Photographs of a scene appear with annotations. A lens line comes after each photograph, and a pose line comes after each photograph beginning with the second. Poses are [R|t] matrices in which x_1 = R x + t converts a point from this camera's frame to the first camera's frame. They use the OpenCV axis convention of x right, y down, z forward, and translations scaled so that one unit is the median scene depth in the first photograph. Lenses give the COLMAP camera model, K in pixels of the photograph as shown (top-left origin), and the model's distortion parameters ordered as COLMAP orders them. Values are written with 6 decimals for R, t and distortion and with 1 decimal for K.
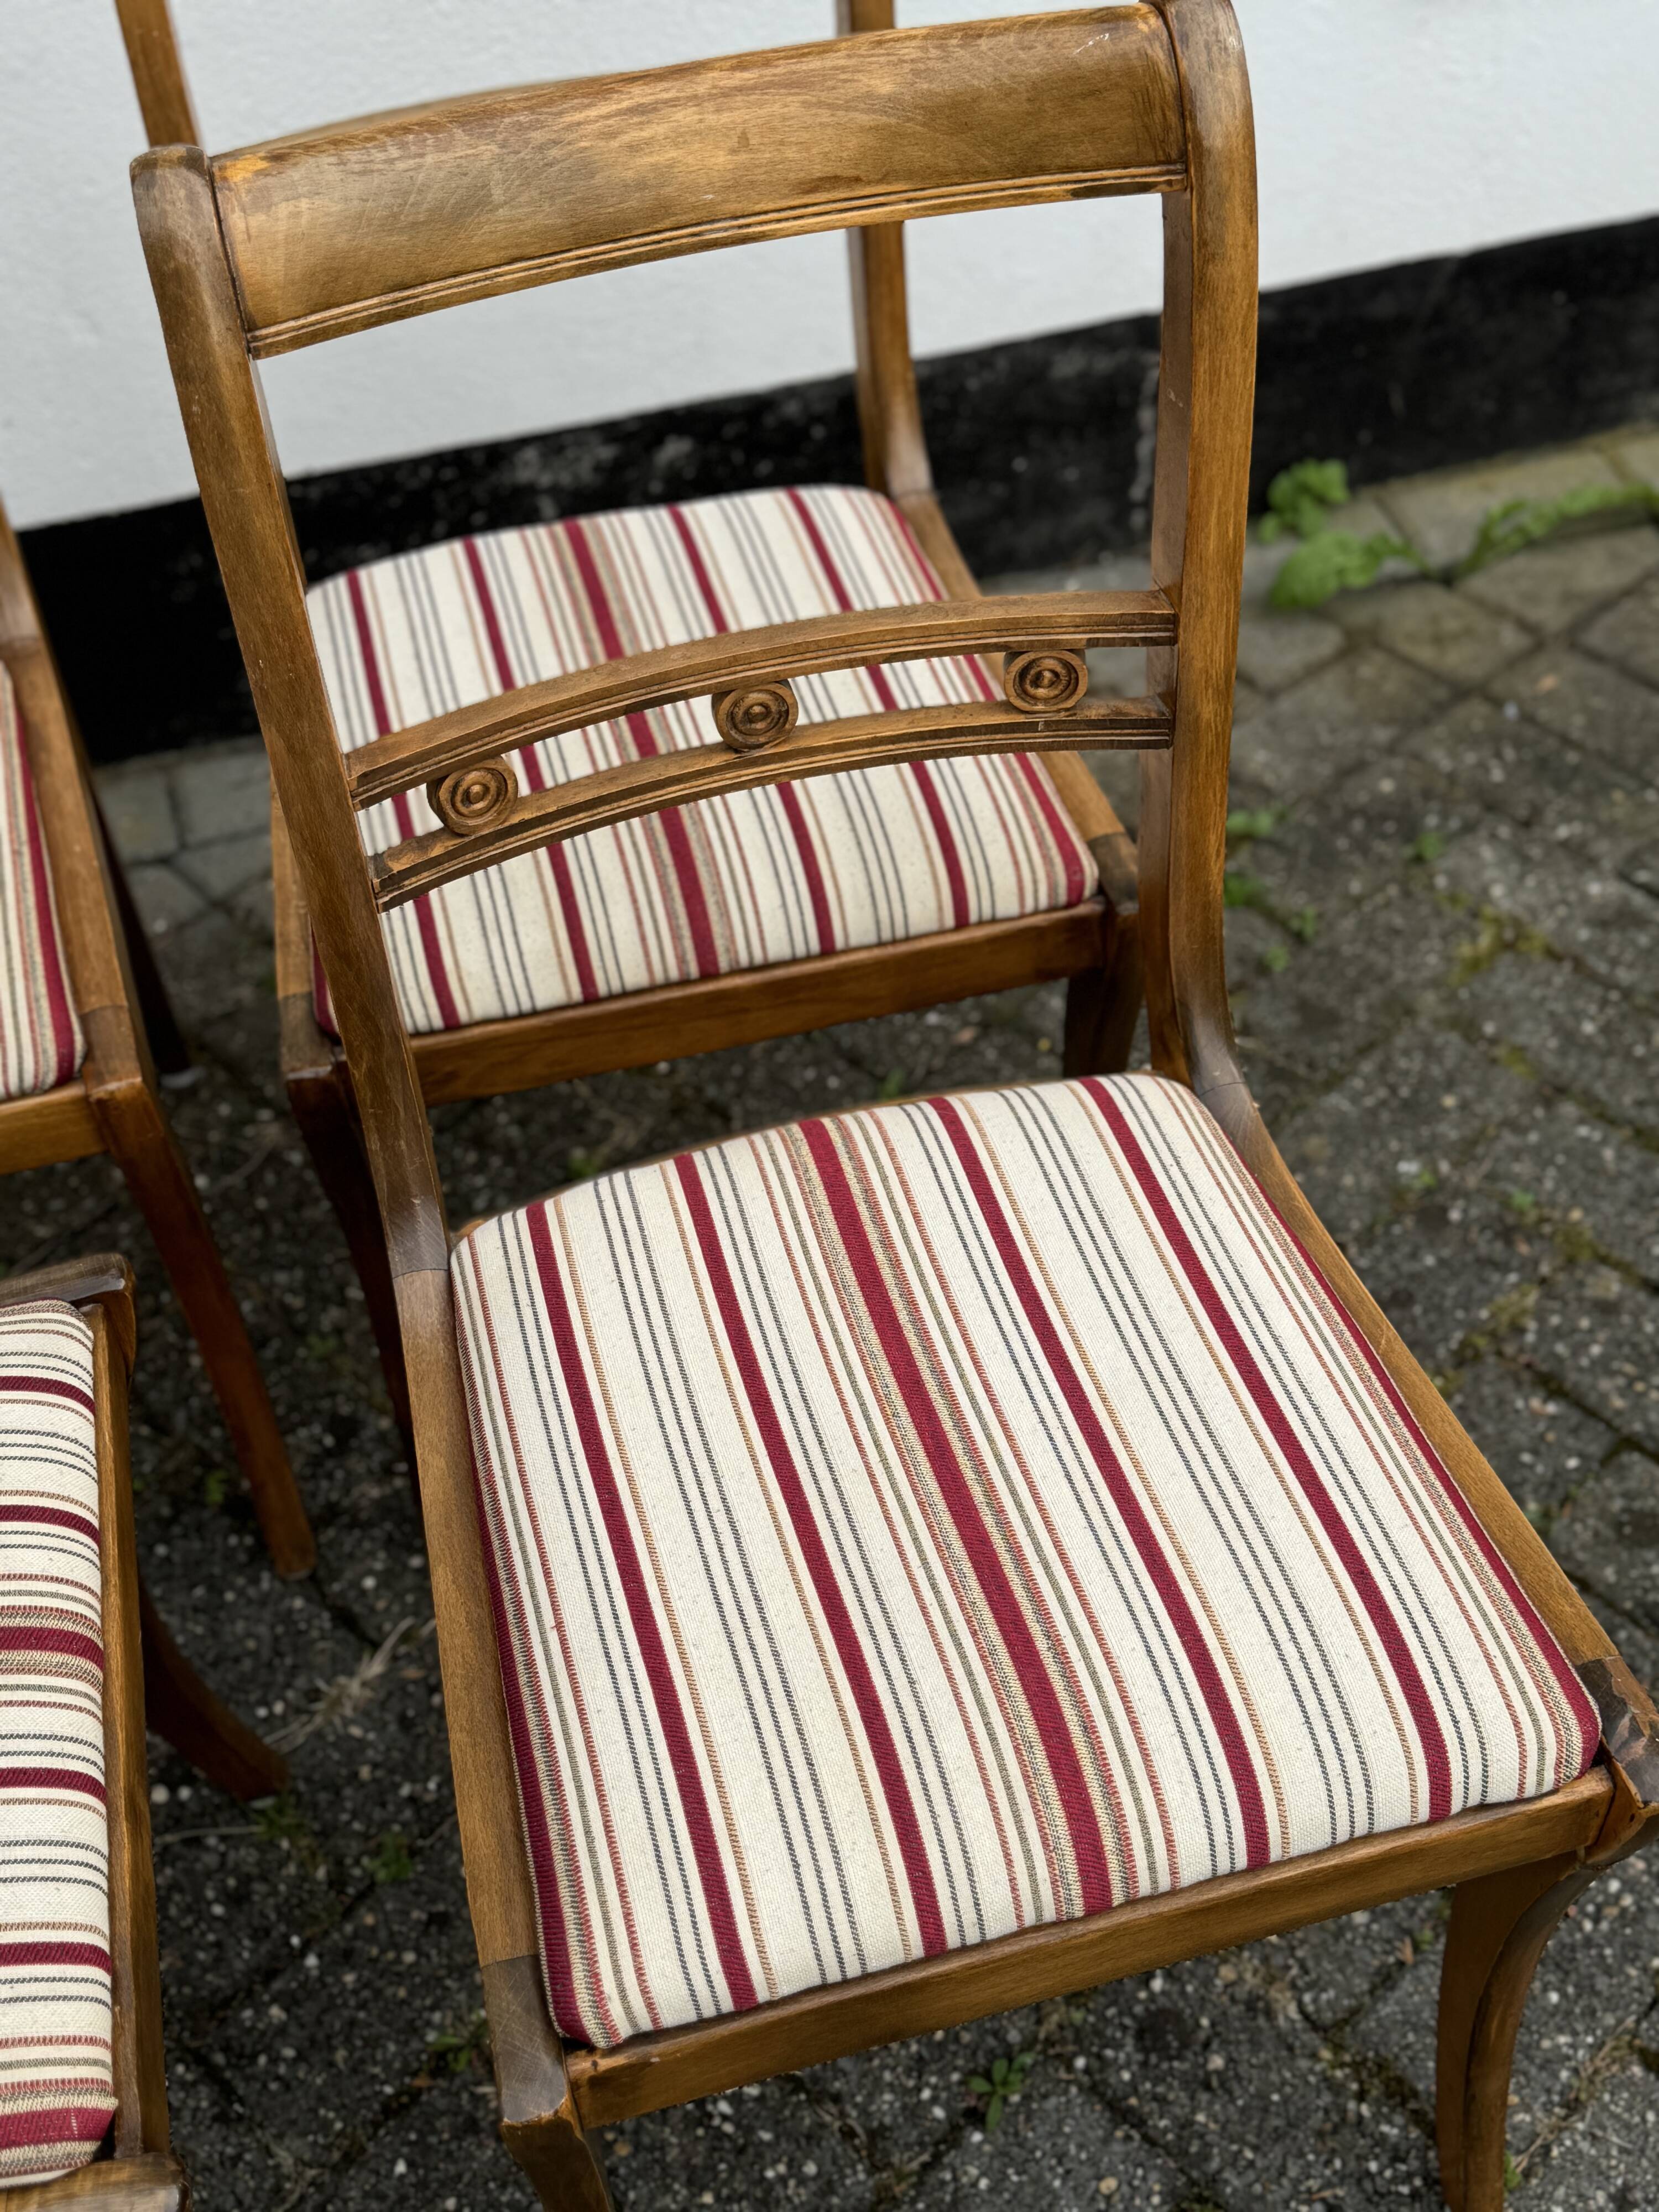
lens RADIAL K [[2606.0, 0, 836.4], [0, 2606.0, 1117.7], [0, 0, 1]] dist [0.108981, 0.000000]
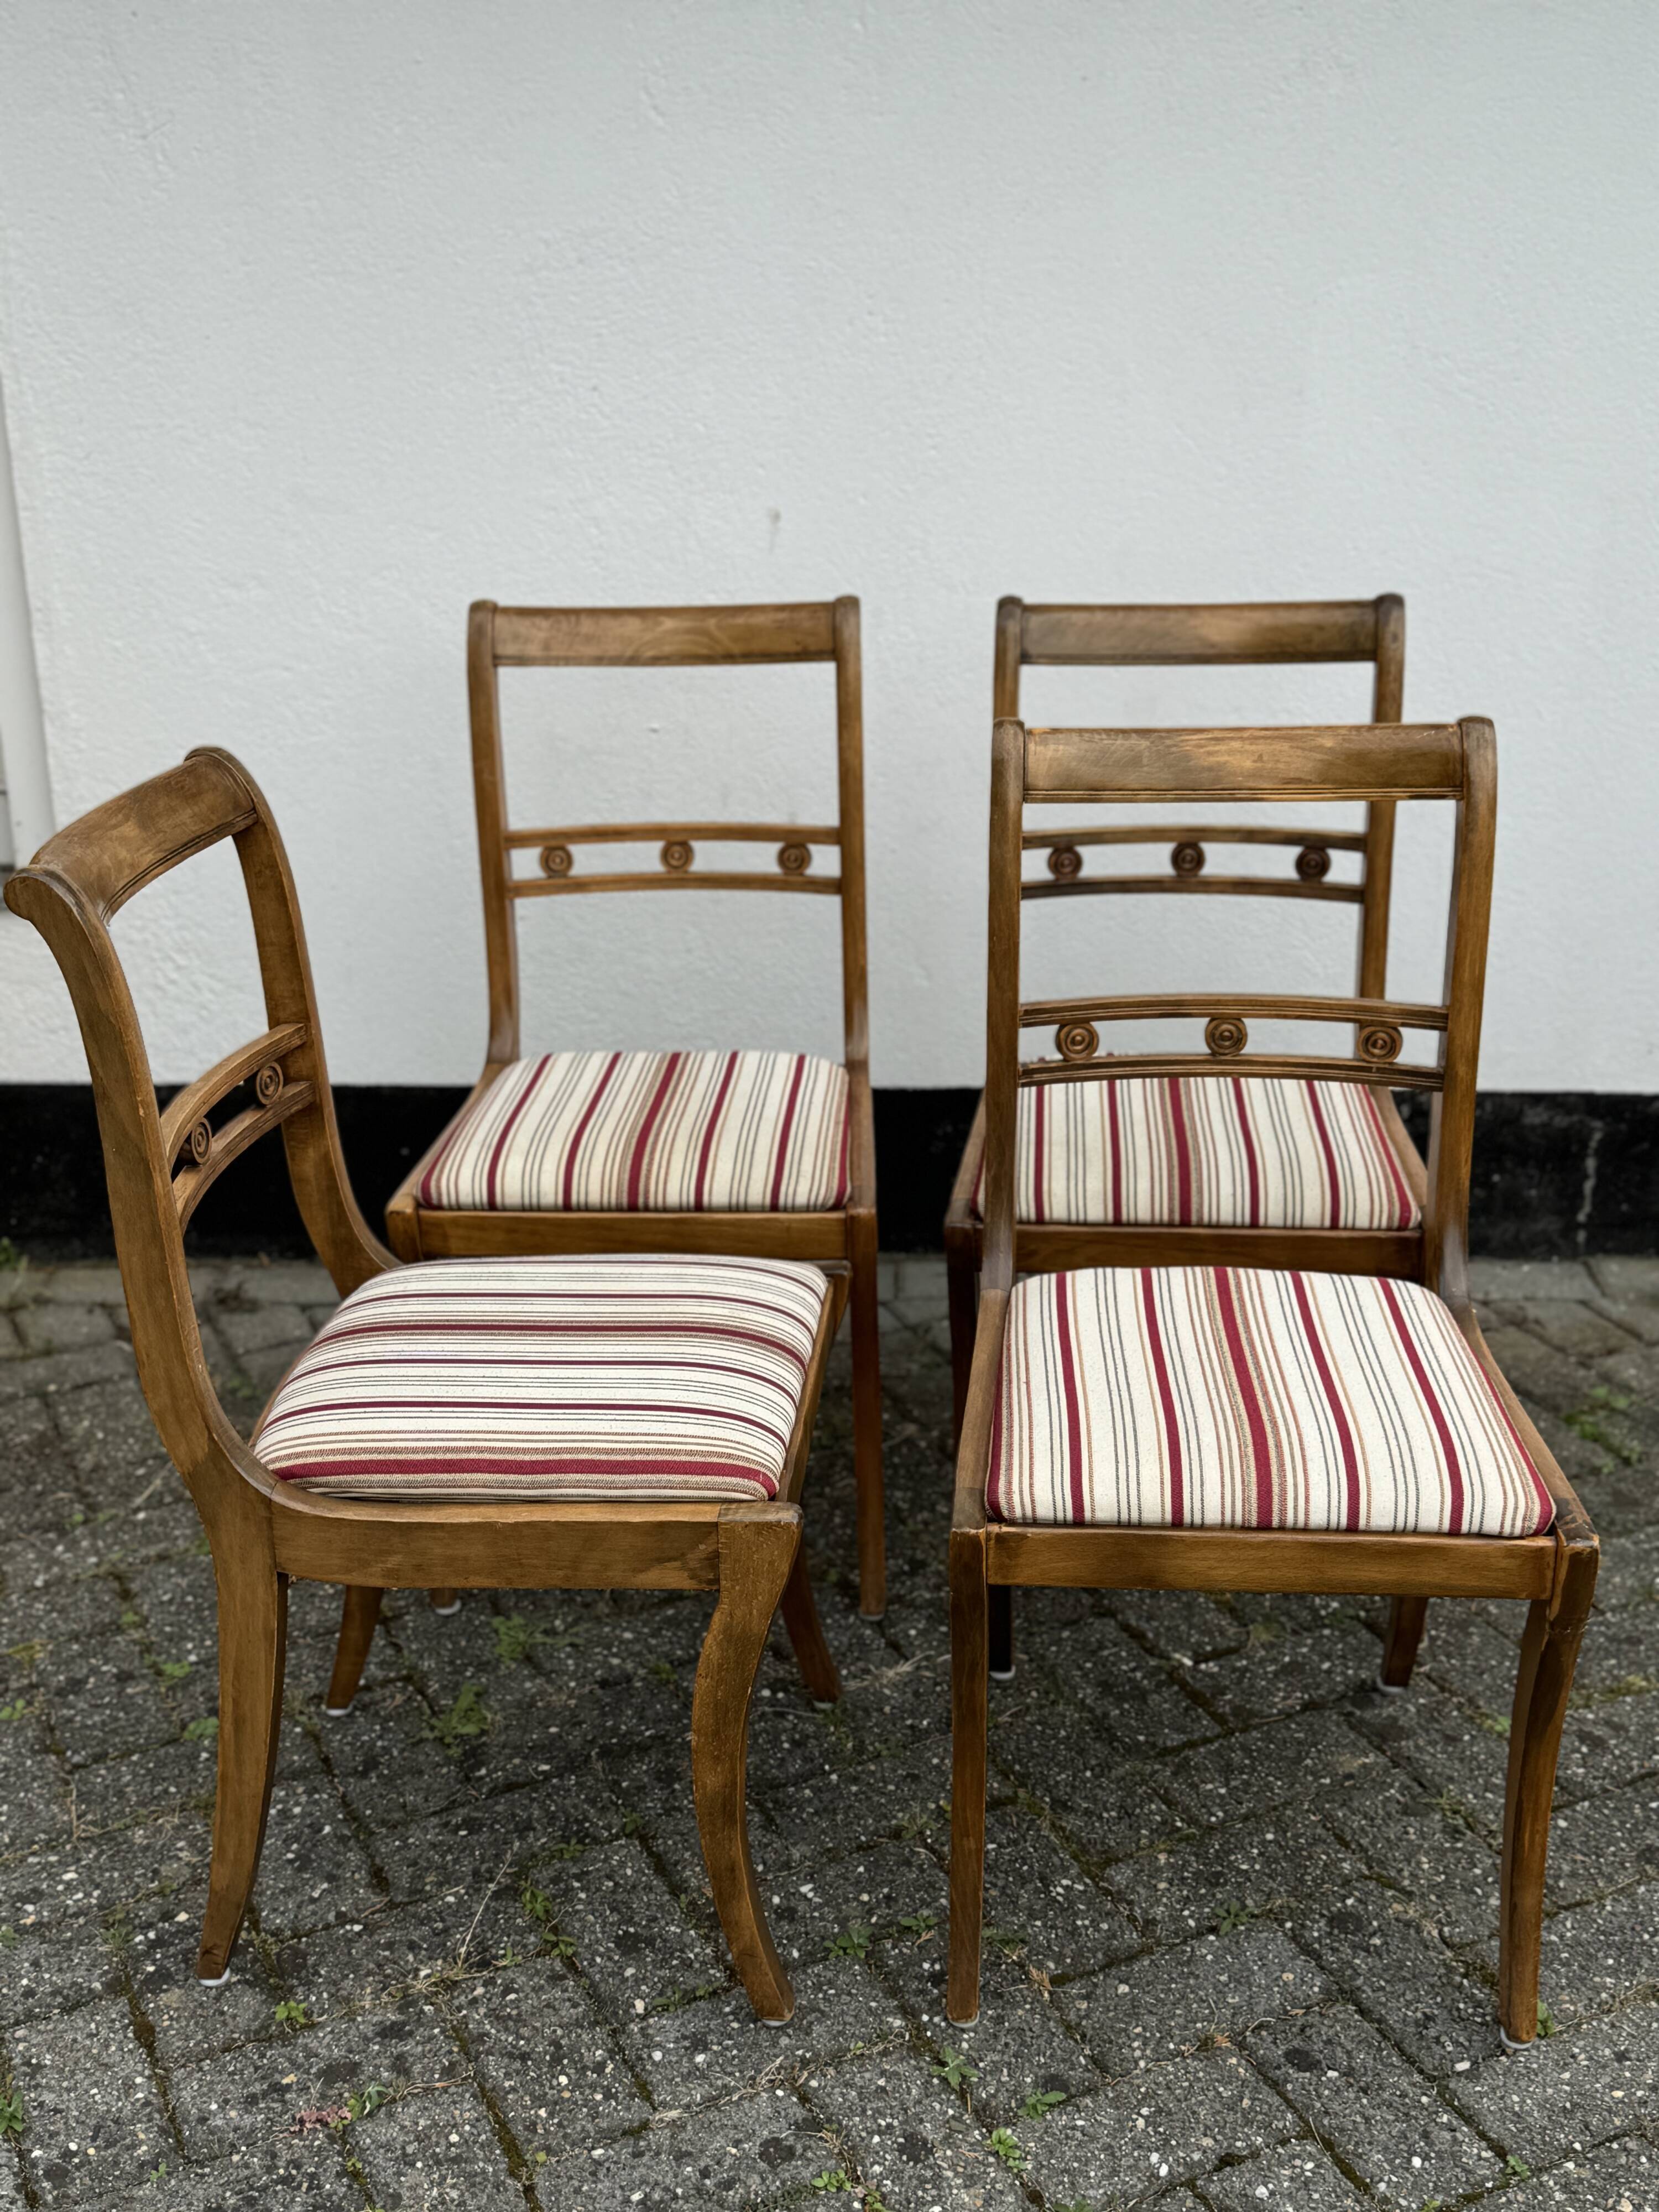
lens RADIAL K [[2606.0, 0, 828.6], [0, 2606.0, 1094.2], [0, 0, 1]] dist [0.108981, 0.000000]
pose [[0.946597, 0.146390, -0.287270, 0.251054], [-0.251543, 0.892675, -0.373975, 0.677973], [0.201693, 0.426264, 0.881827, -0.758355]]
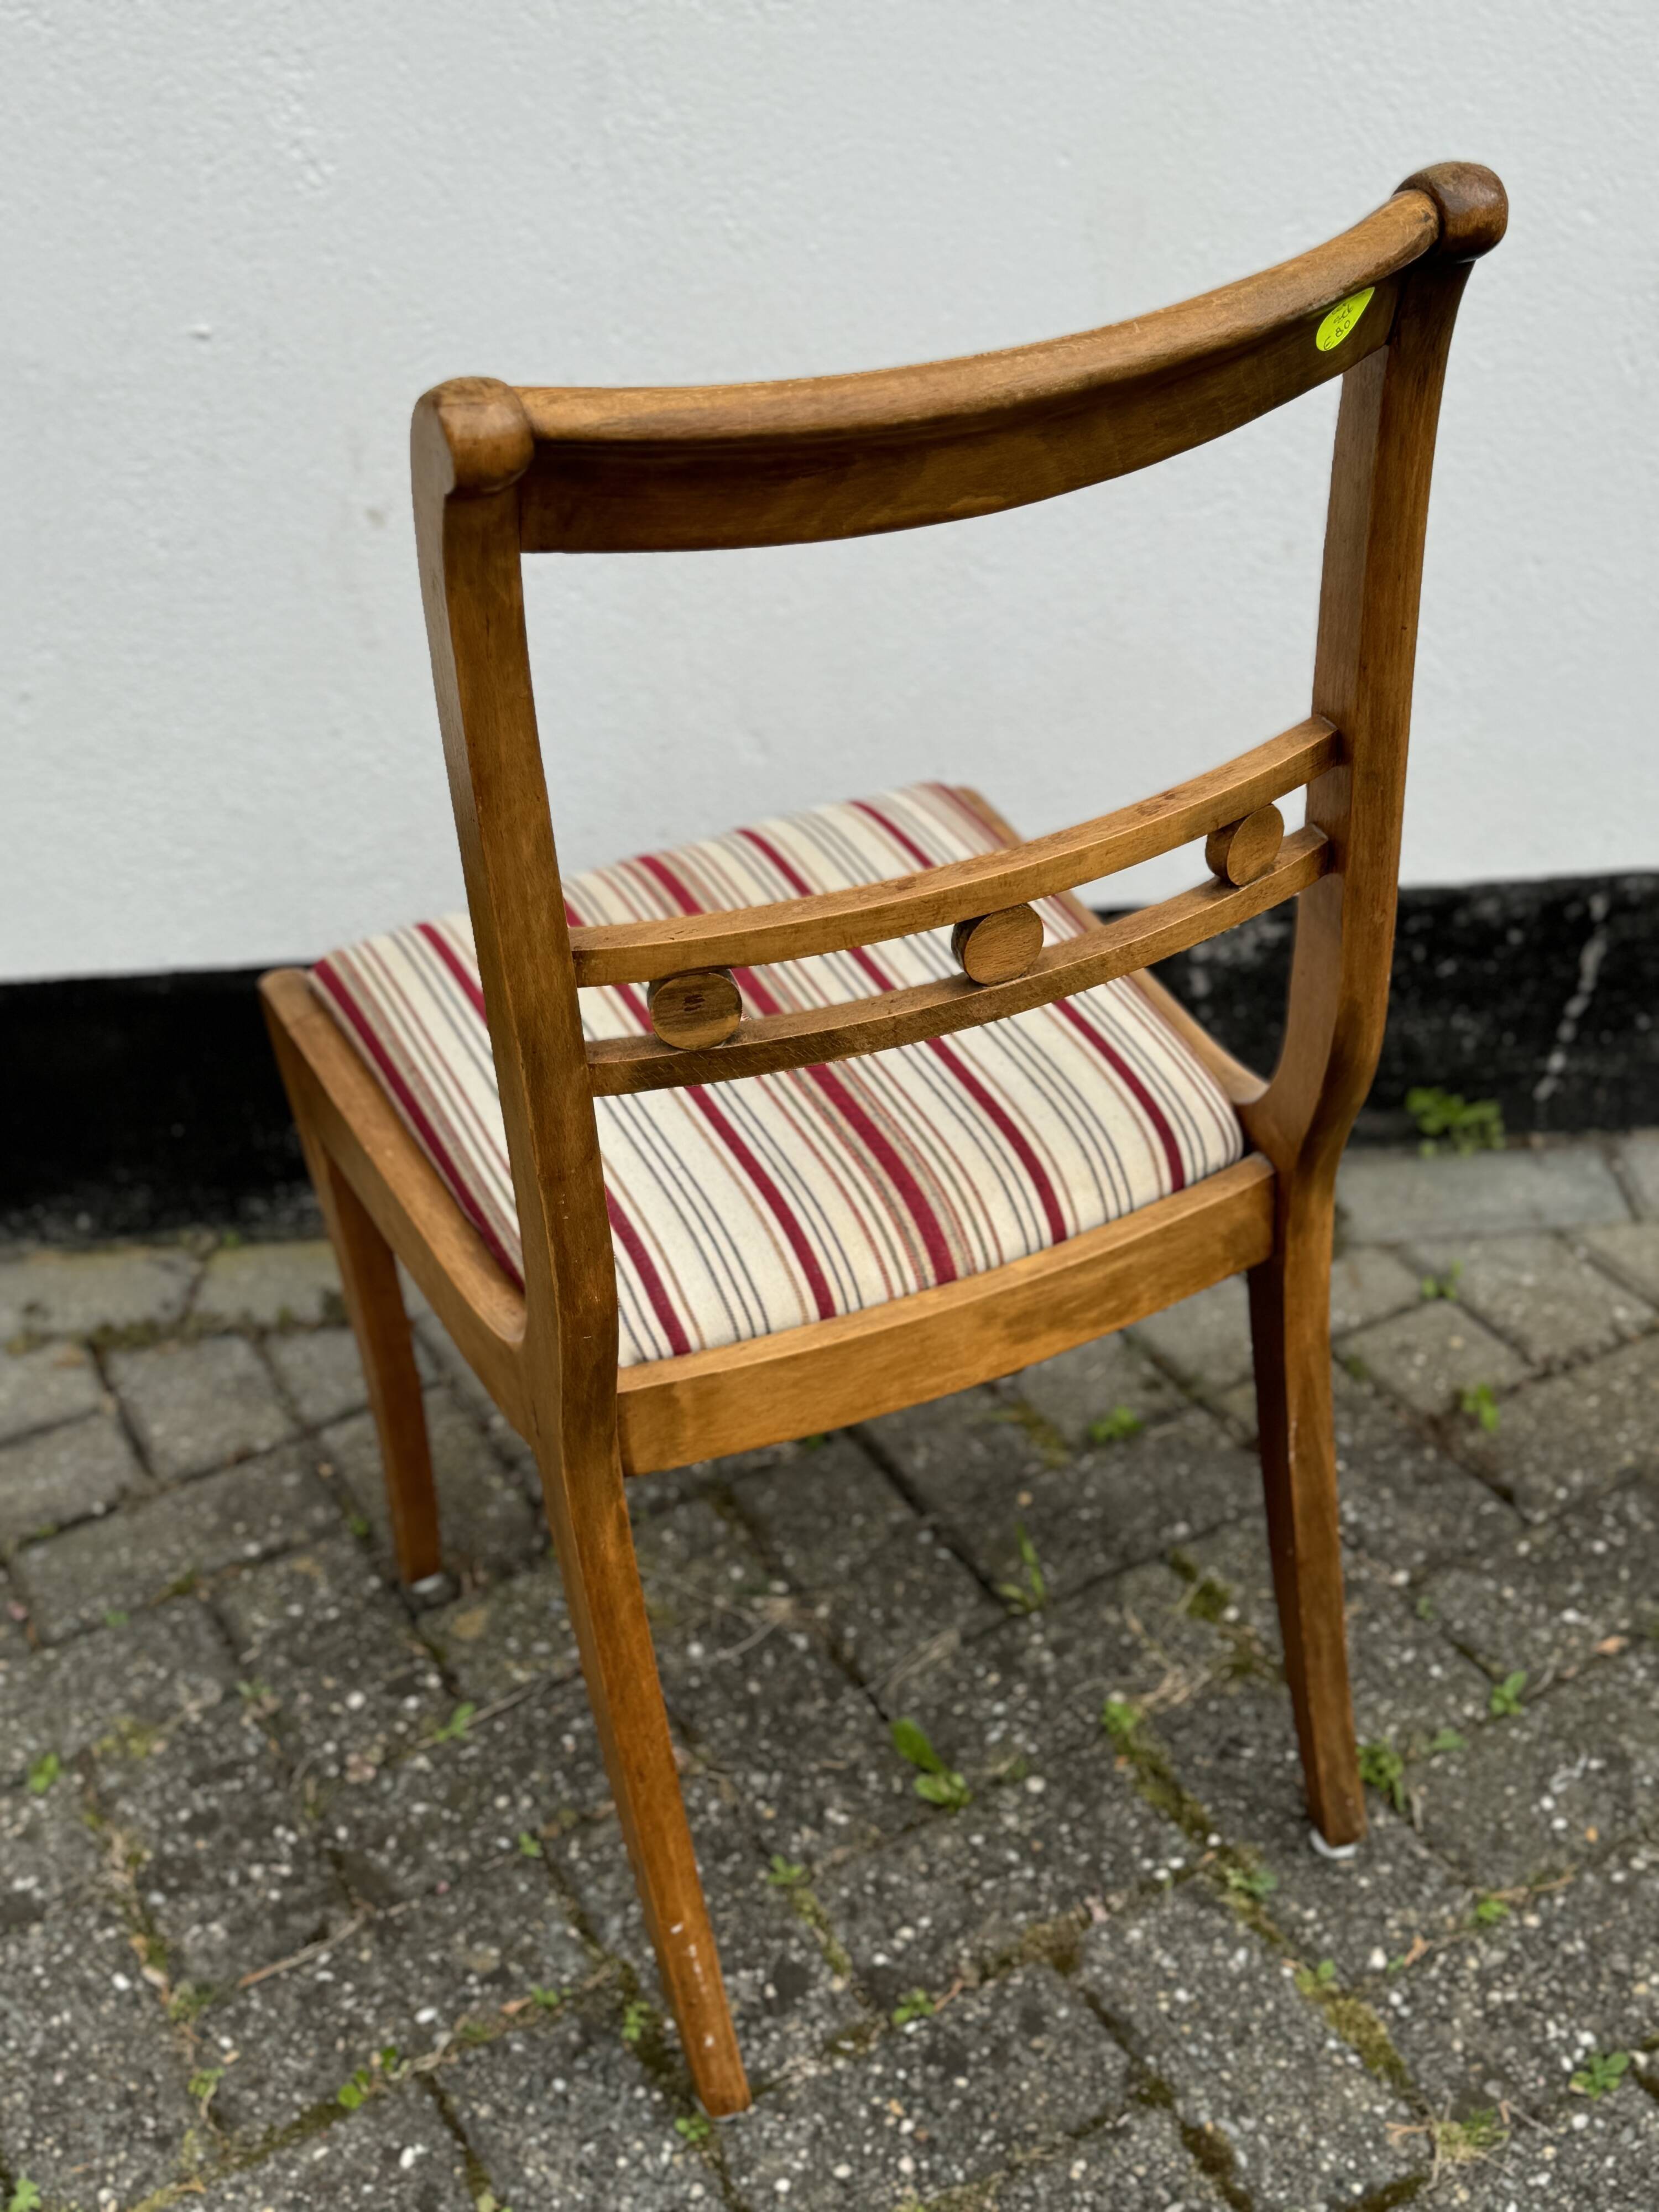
lens RADIAL K [[2599.7, 0, 830.9], [0, 2599.7, 1127.7], [0, 0, 1]] dist [0.067205, 0.000000]
pose [[0.960463, 0.131883, -0.245190, -0.007157], [-0.176244, 0.969772, -0.168763, -0.010860], [0.215522, 0.205304, 0.954673, 0.204064]]
